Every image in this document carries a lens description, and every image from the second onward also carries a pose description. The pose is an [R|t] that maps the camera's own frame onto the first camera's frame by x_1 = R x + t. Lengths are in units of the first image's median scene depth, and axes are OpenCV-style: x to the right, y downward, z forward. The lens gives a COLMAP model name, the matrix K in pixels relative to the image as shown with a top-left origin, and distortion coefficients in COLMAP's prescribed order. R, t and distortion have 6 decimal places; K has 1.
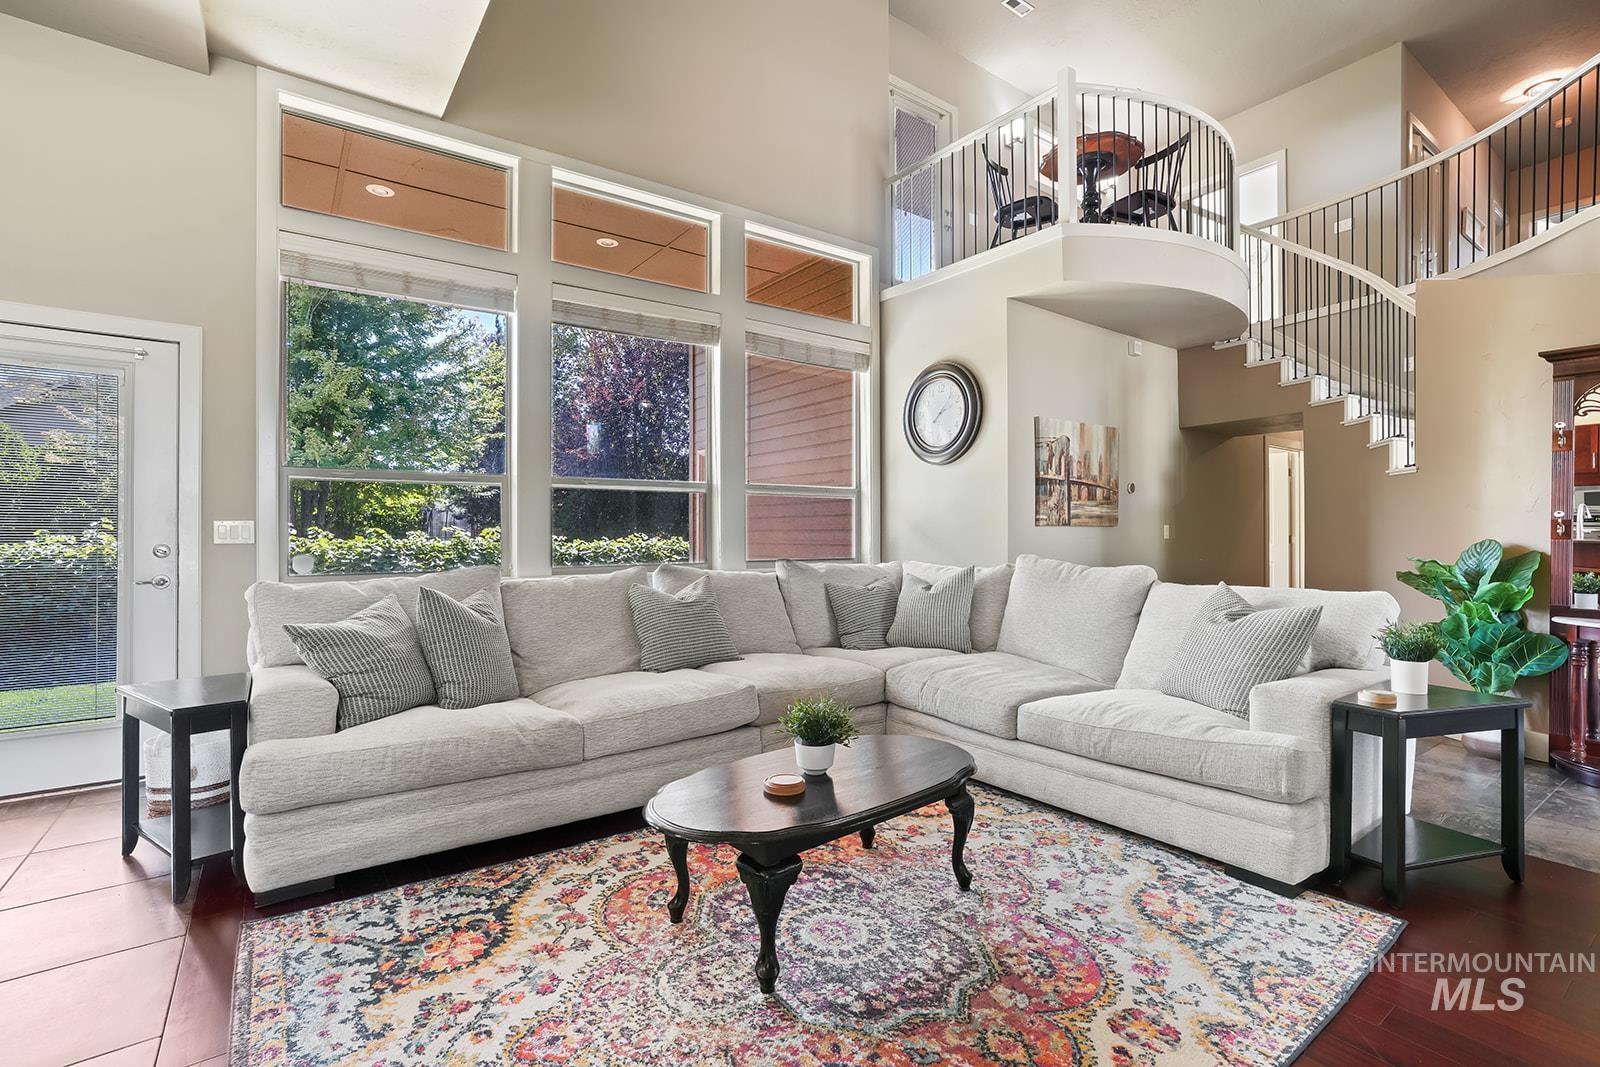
lens RADIAL K [[737.2, 0, 805.8], [0, 737.2, 538.9], [0, 0, 1]] dist [-0.034935, 0.011457]
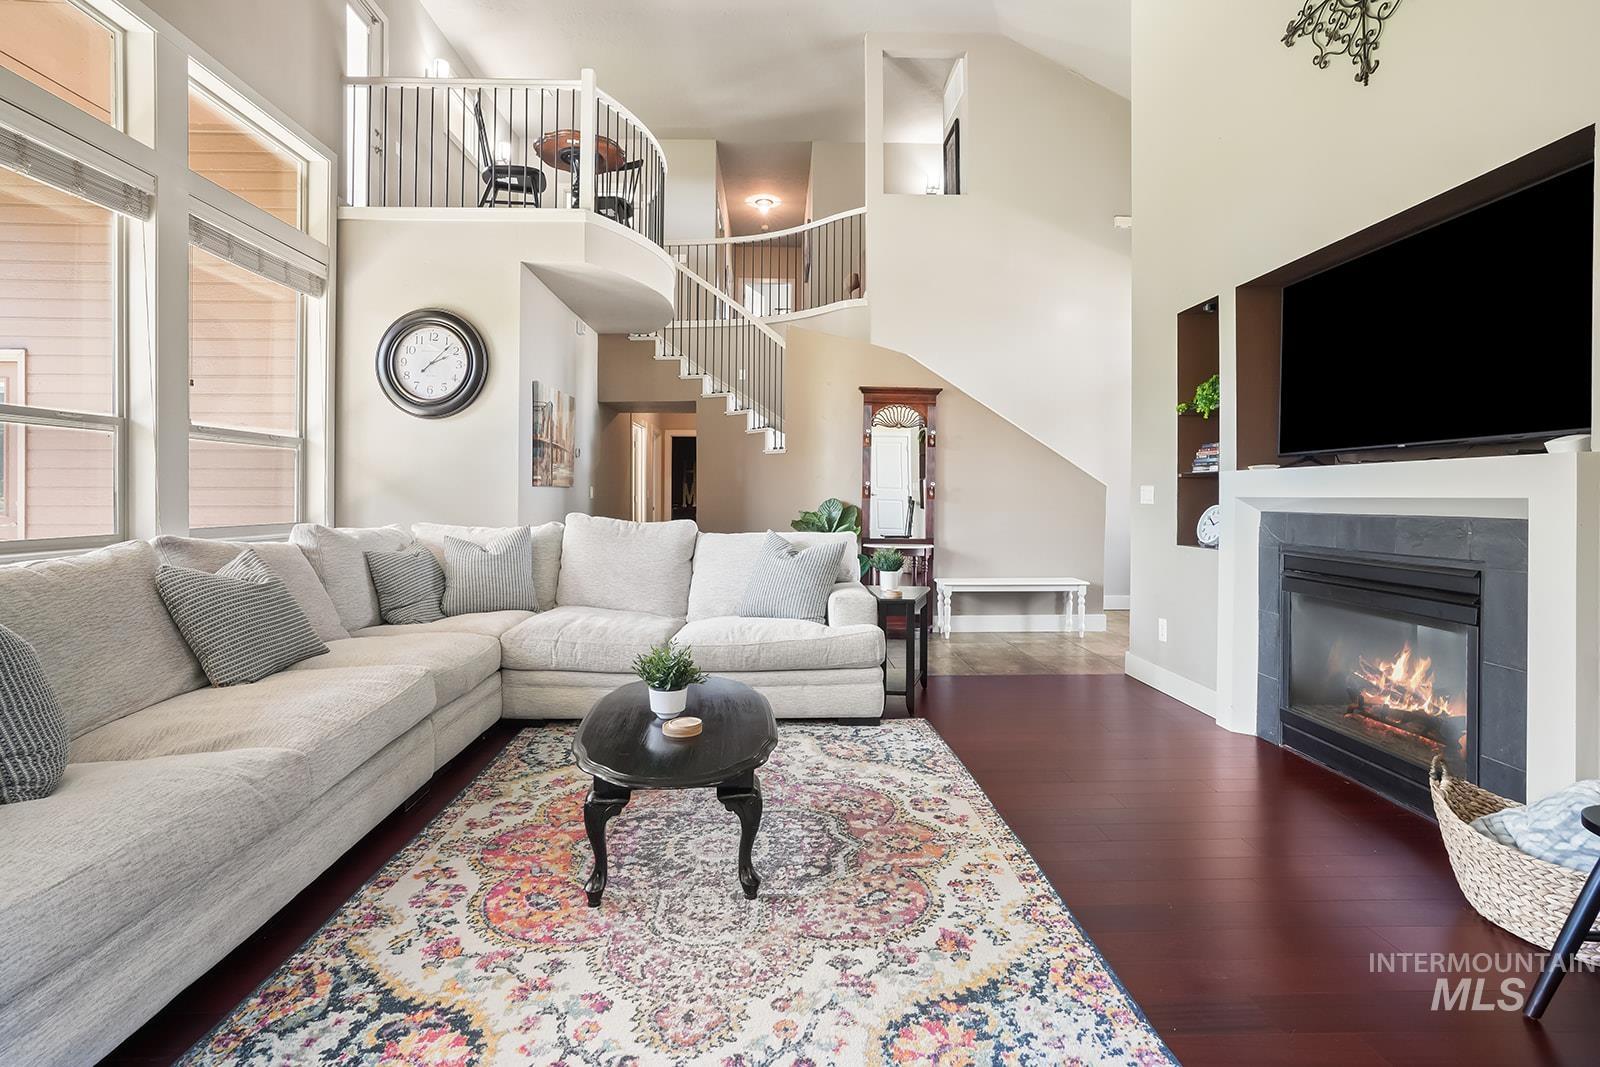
lens RADIAL K [[737.2, 0, 798.1], [0, 737.2, 498.2], [0, 0, 1]] dist [-0.034935, 0.011457]
pose [[0.564162, -0.001675, 0.825662, -0.715595], [0.000522, 0.999998, 0.001672, -0.003856], [-0.825664, -0.000512, 0.564162, 0.223498]]
